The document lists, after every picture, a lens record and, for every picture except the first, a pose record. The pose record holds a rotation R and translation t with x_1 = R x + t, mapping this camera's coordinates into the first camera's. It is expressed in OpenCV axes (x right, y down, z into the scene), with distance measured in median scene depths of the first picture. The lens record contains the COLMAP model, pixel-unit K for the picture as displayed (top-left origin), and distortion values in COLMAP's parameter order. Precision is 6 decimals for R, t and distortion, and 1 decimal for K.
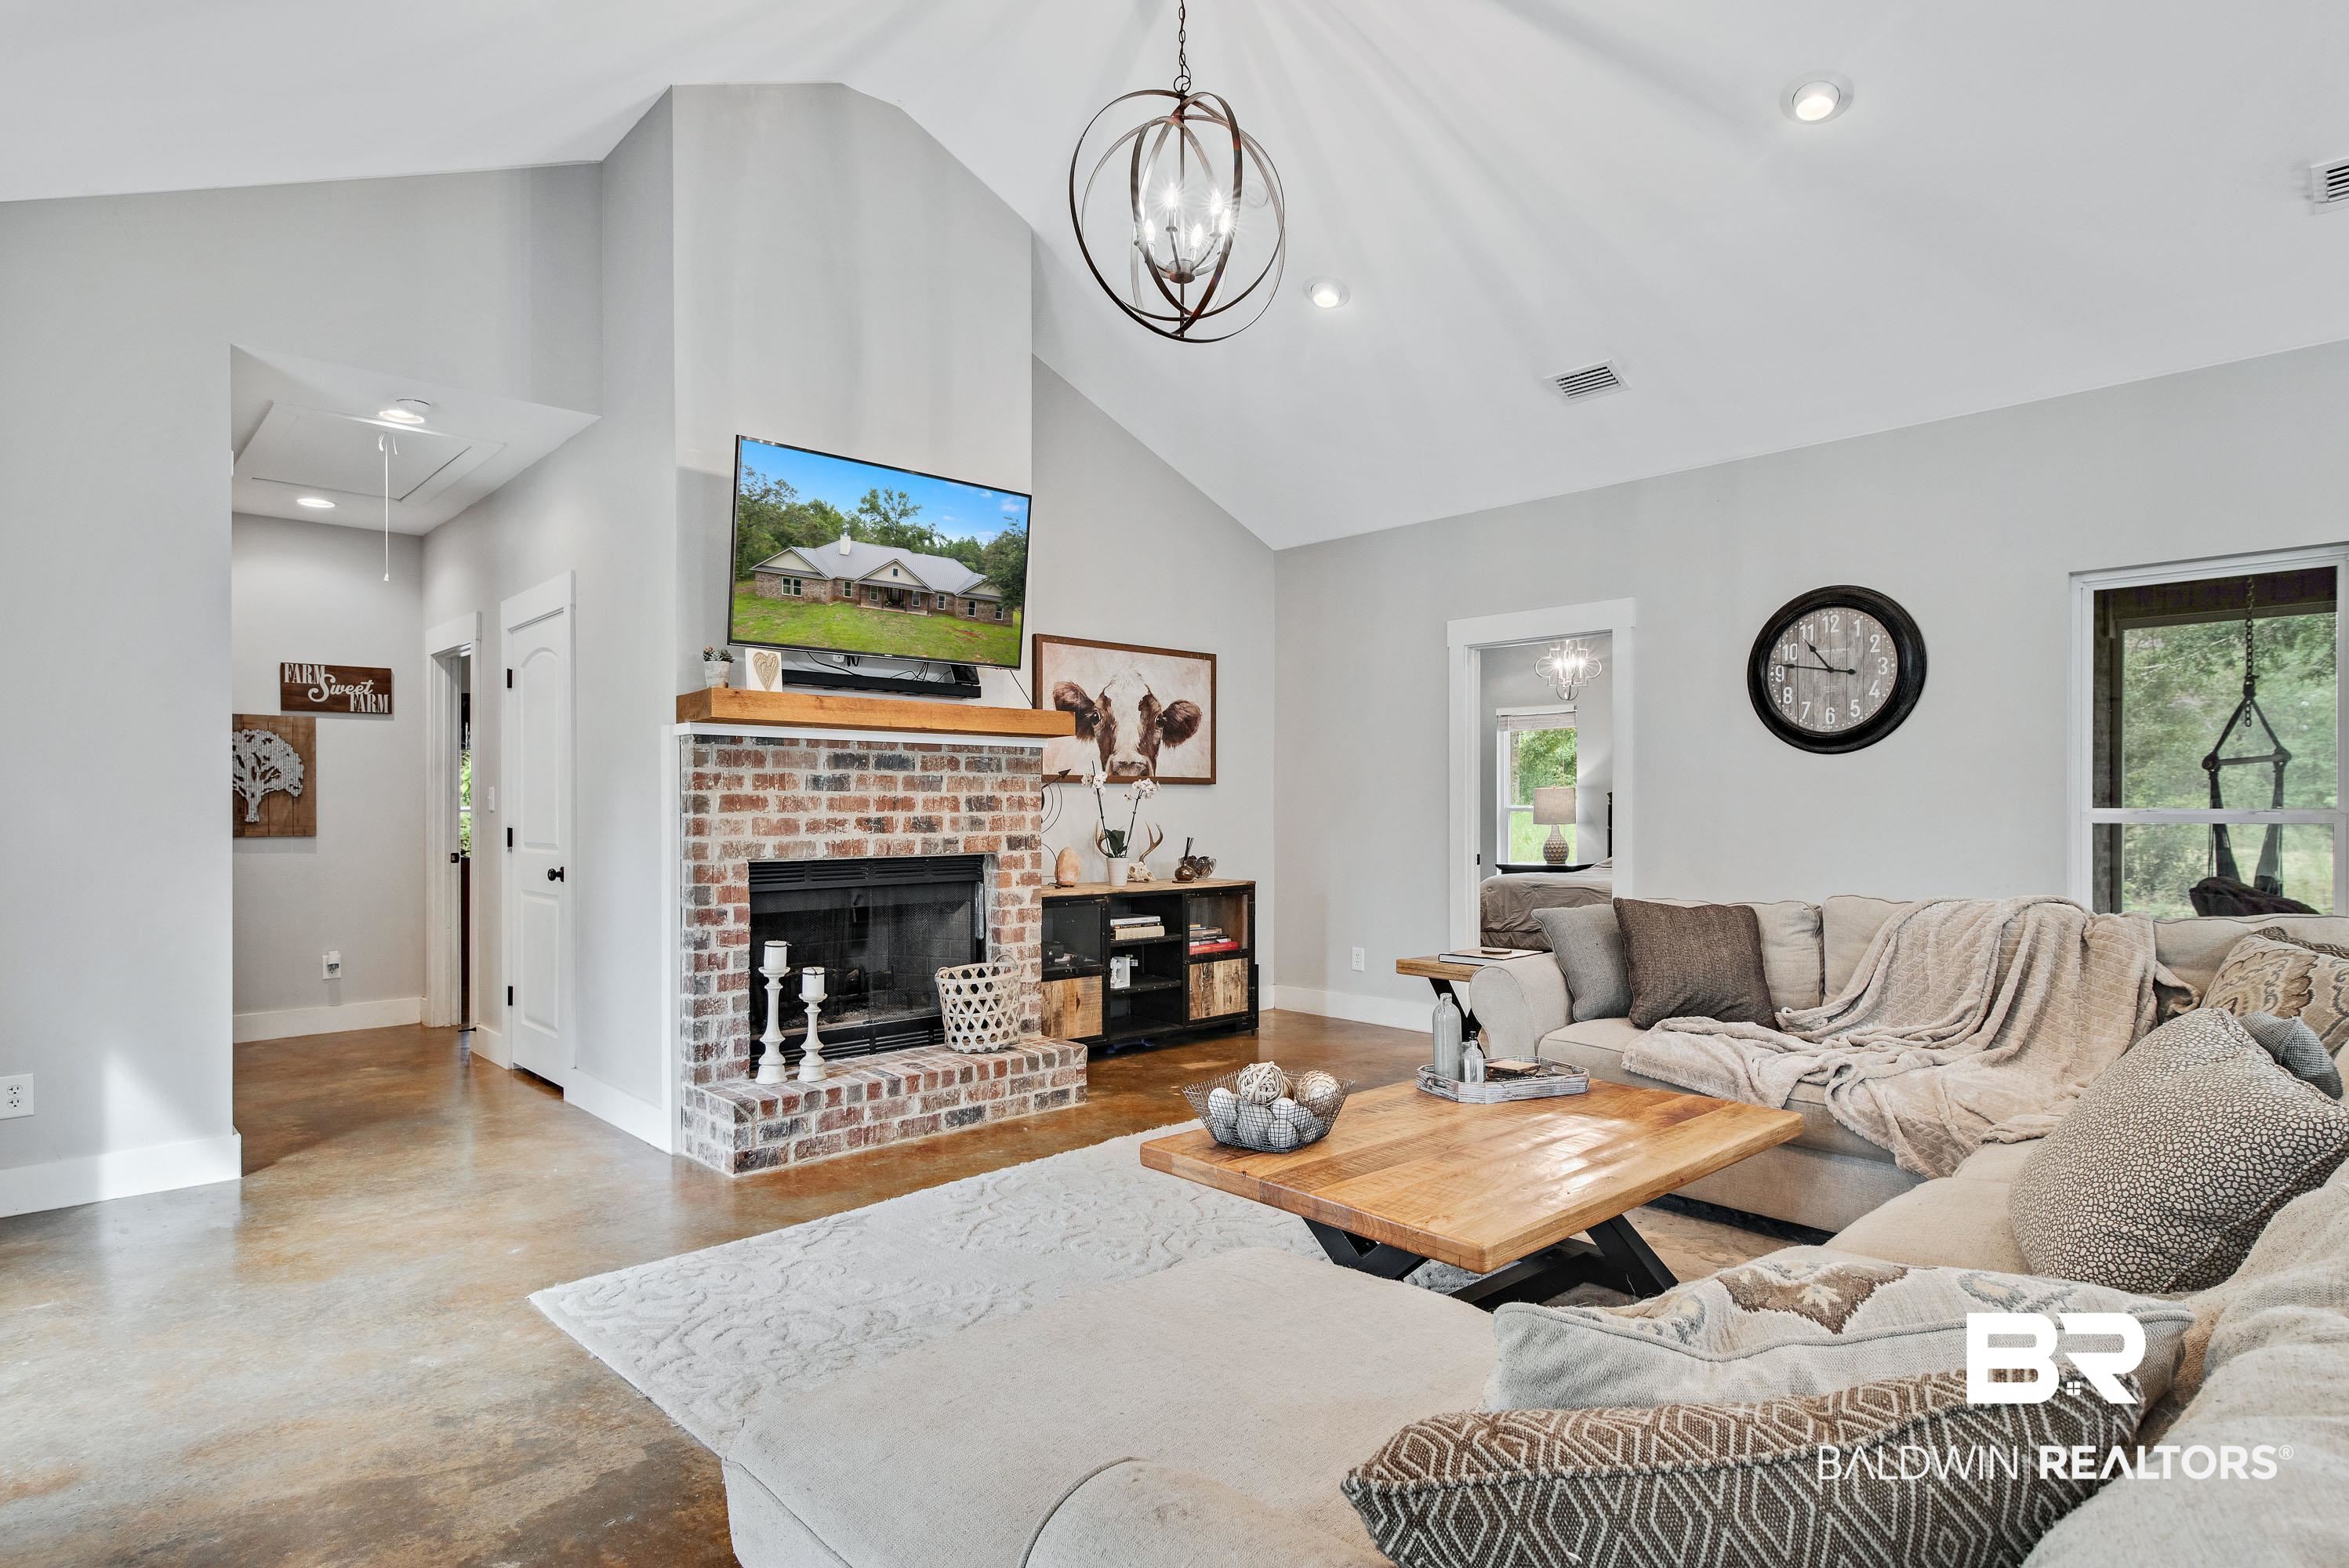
lens RADIAL K [[1242.6, 0, 1168.0], [0, 1242.6, 815.0], [0, 0, 1]] dist [-0.016453, 0.003060]
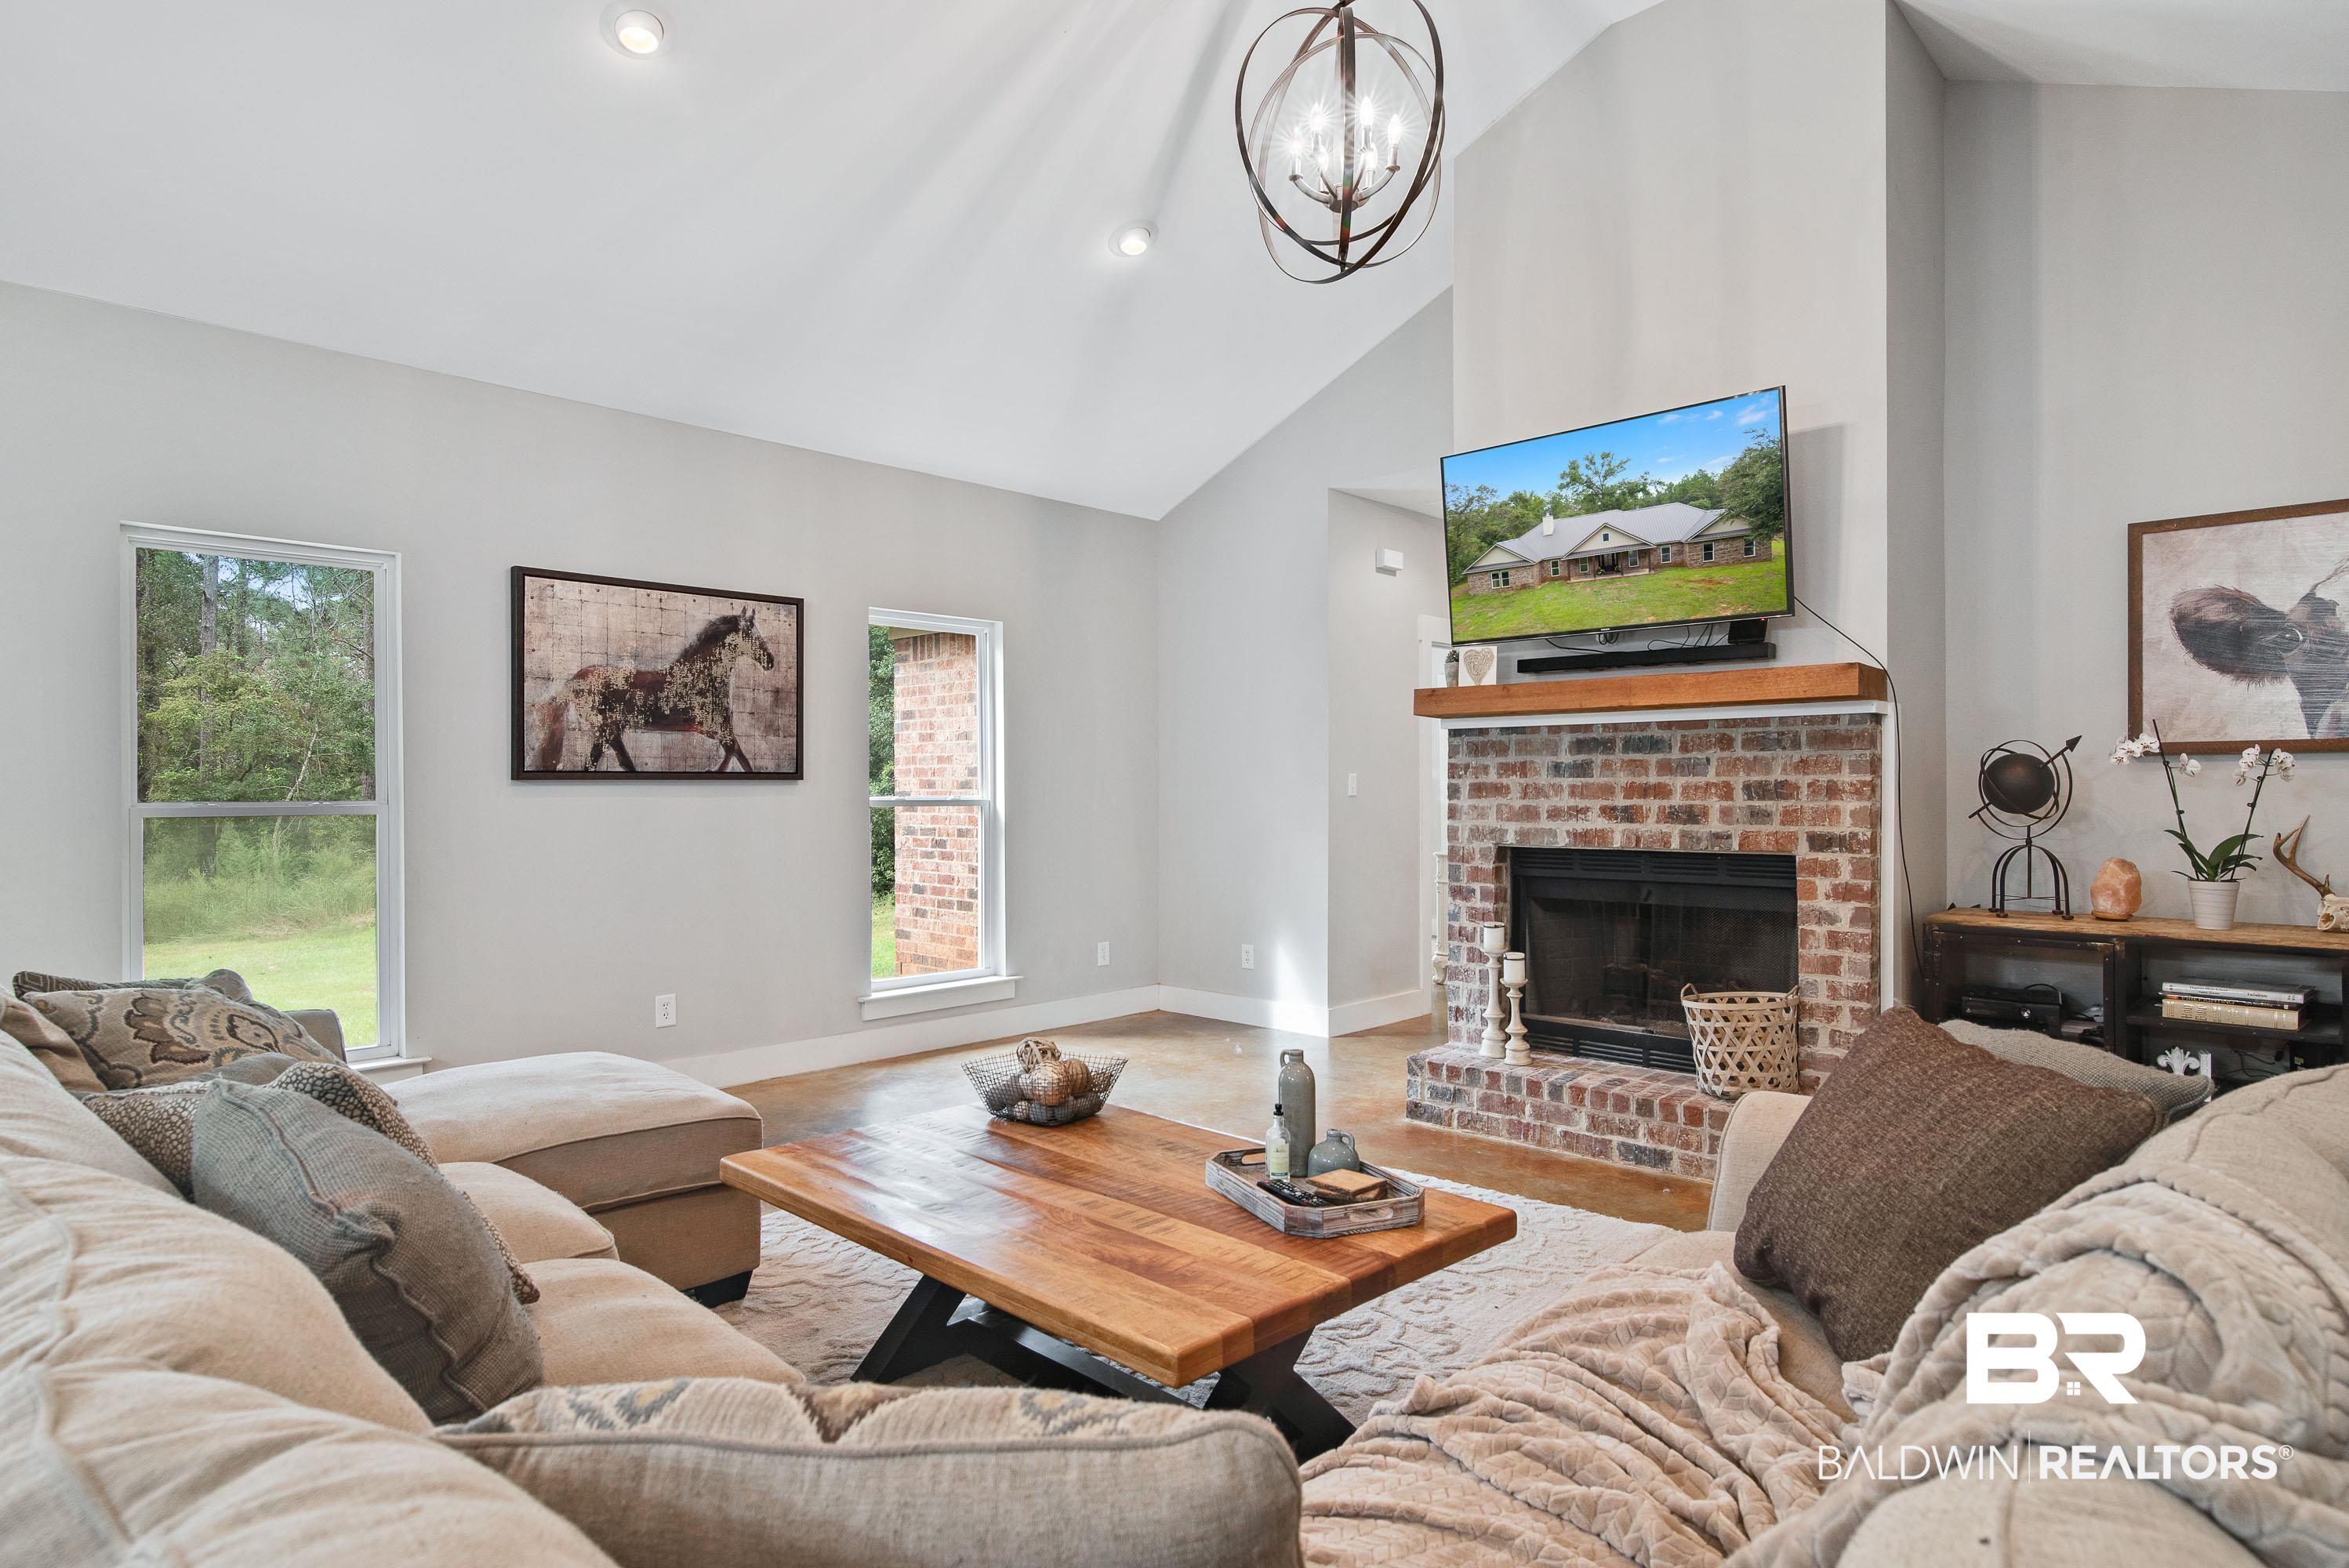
lens RADIAL K [[1314.8, 0, 1158.9], [0, 1314.8, 787.2], [0, 0, 1]] dist [-0.005135, 0.004344]
pose [[0.047094, 0.000019, -0.998890, 0.718784], [-0.004732, 0.999989, -0.000204, -0.009789], [0.998879, 0.004737, 0.047093, 0.613686]]
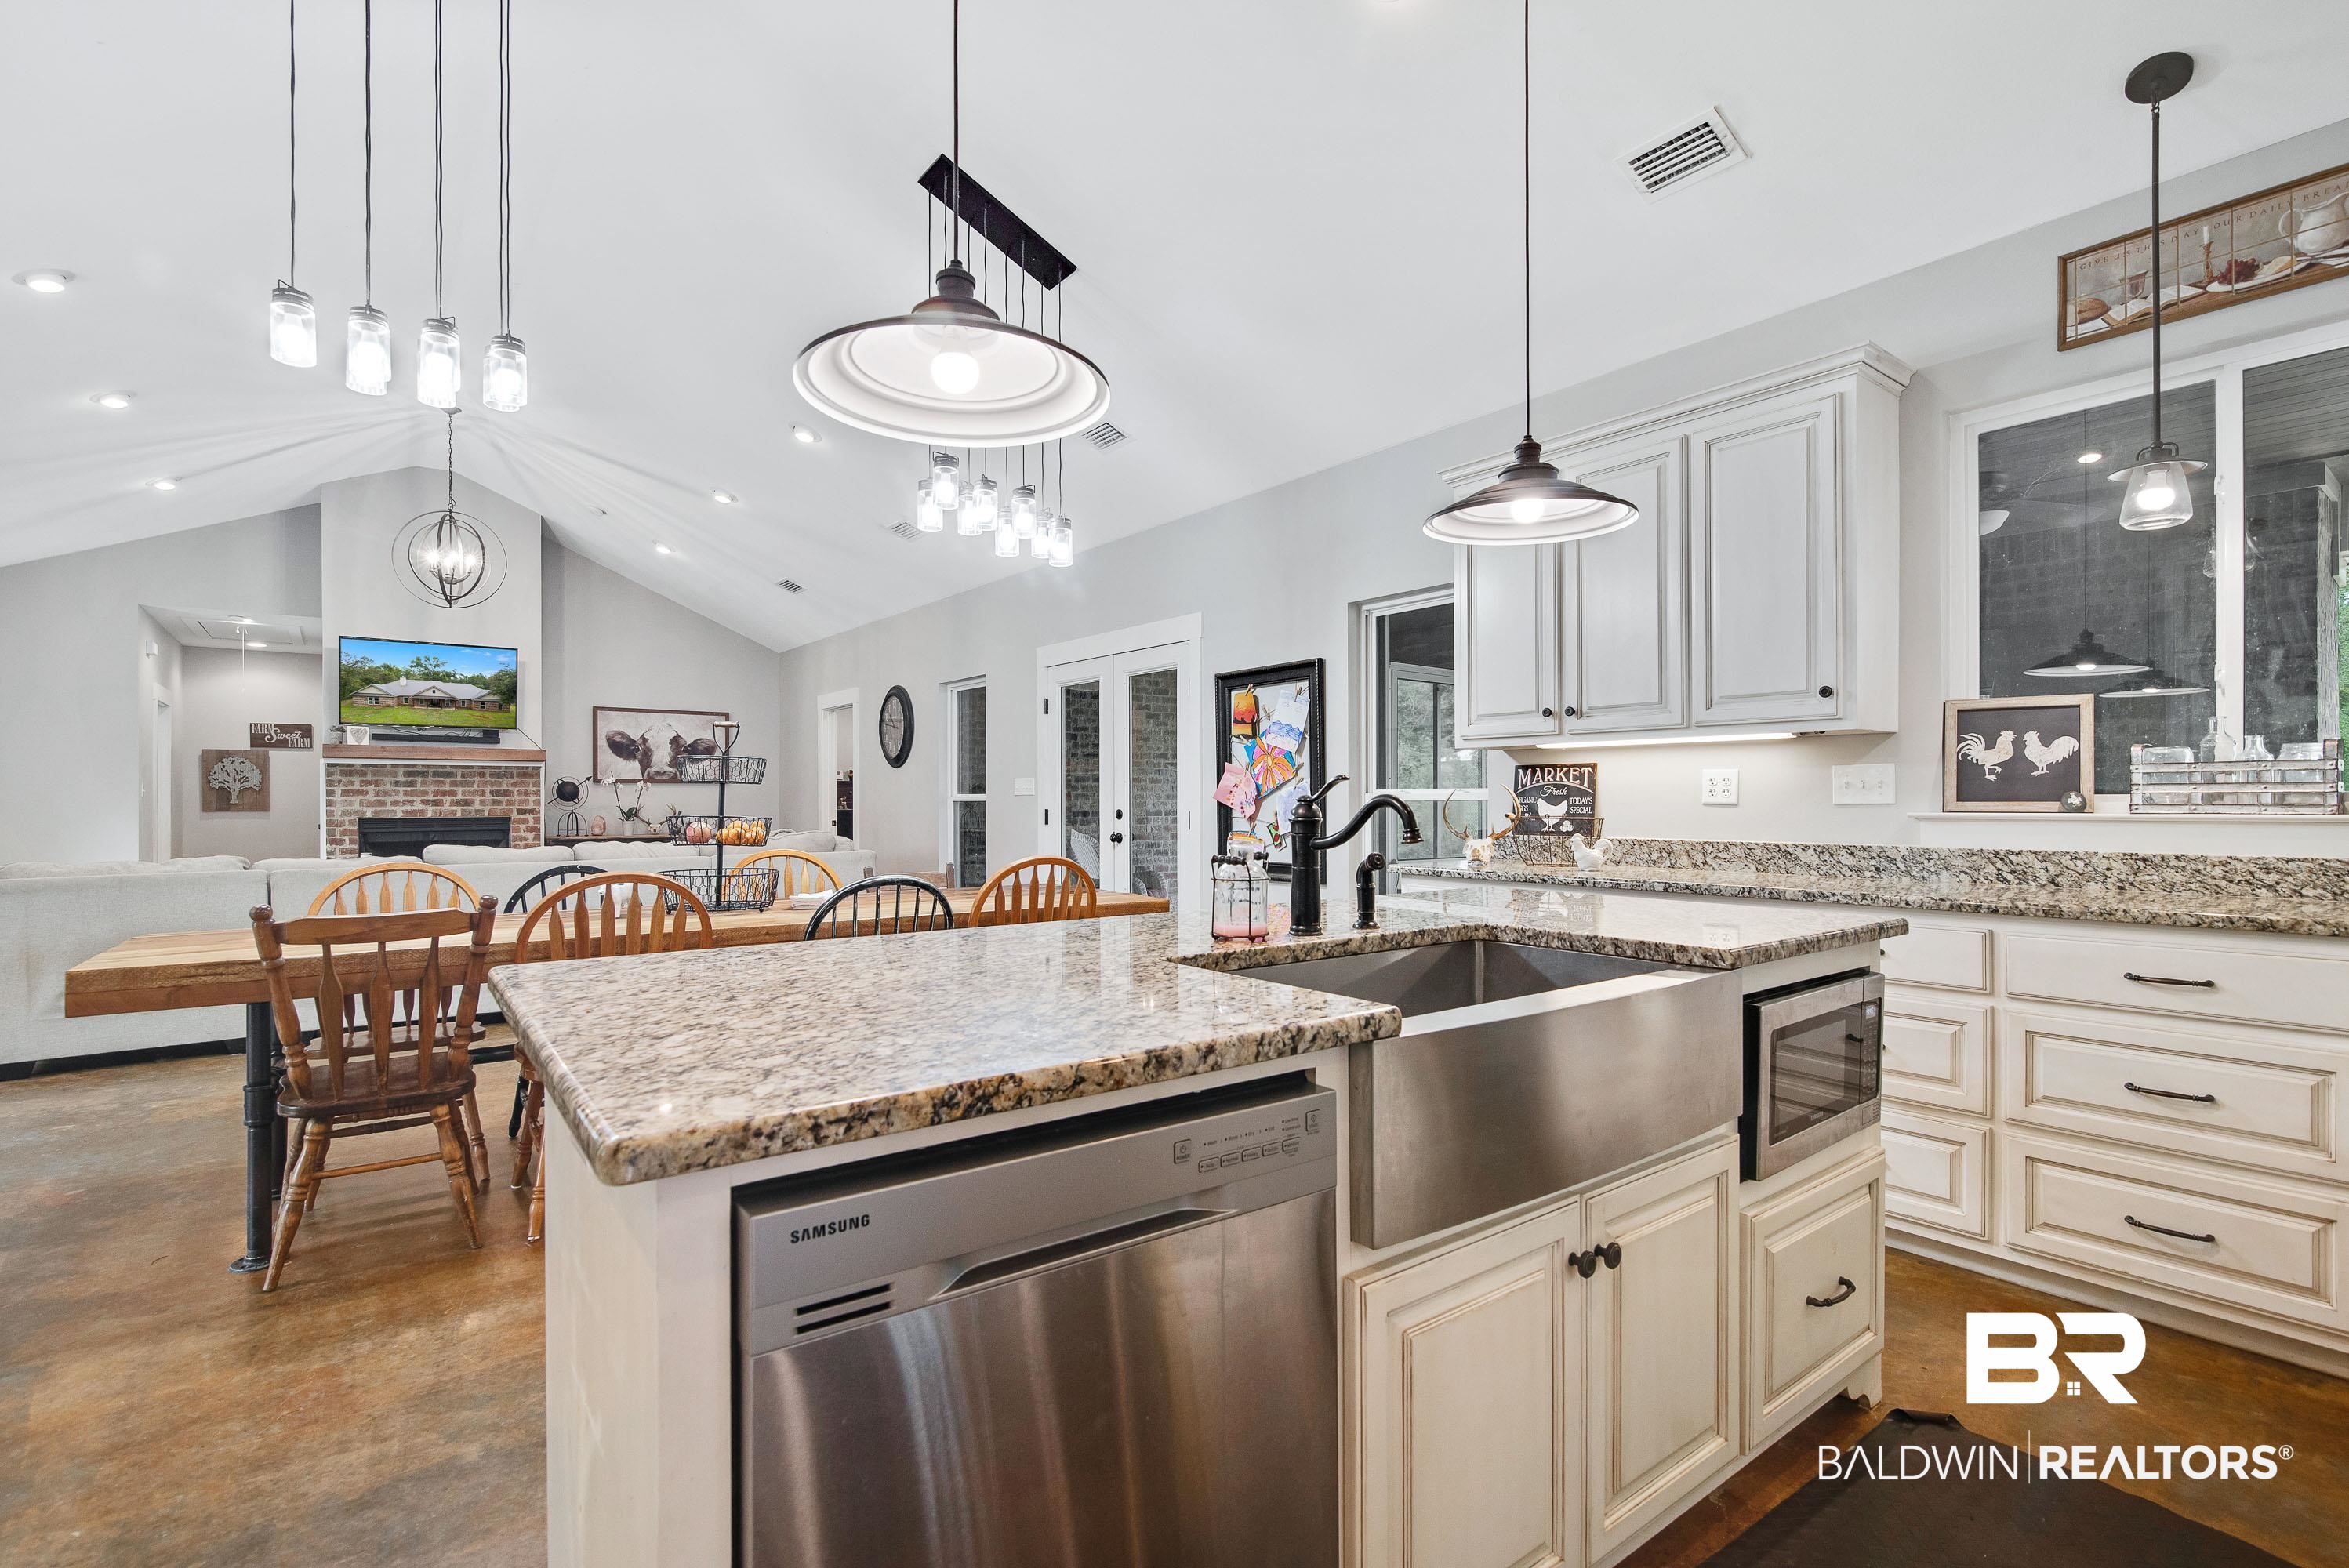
lens RADIAL K [[1086.3, 0, 1194.7], [0, 1086.3, 805.4], [0, 0, 1]] dist [-0.007046, 0.003328]
pose [[0.995684, -0.001042, -0.092805, 1.311386], [0.000984, 0.999999, -0.000672, 0.015506], [0.092806, 0.000577, 0.995684, -0.812706]]
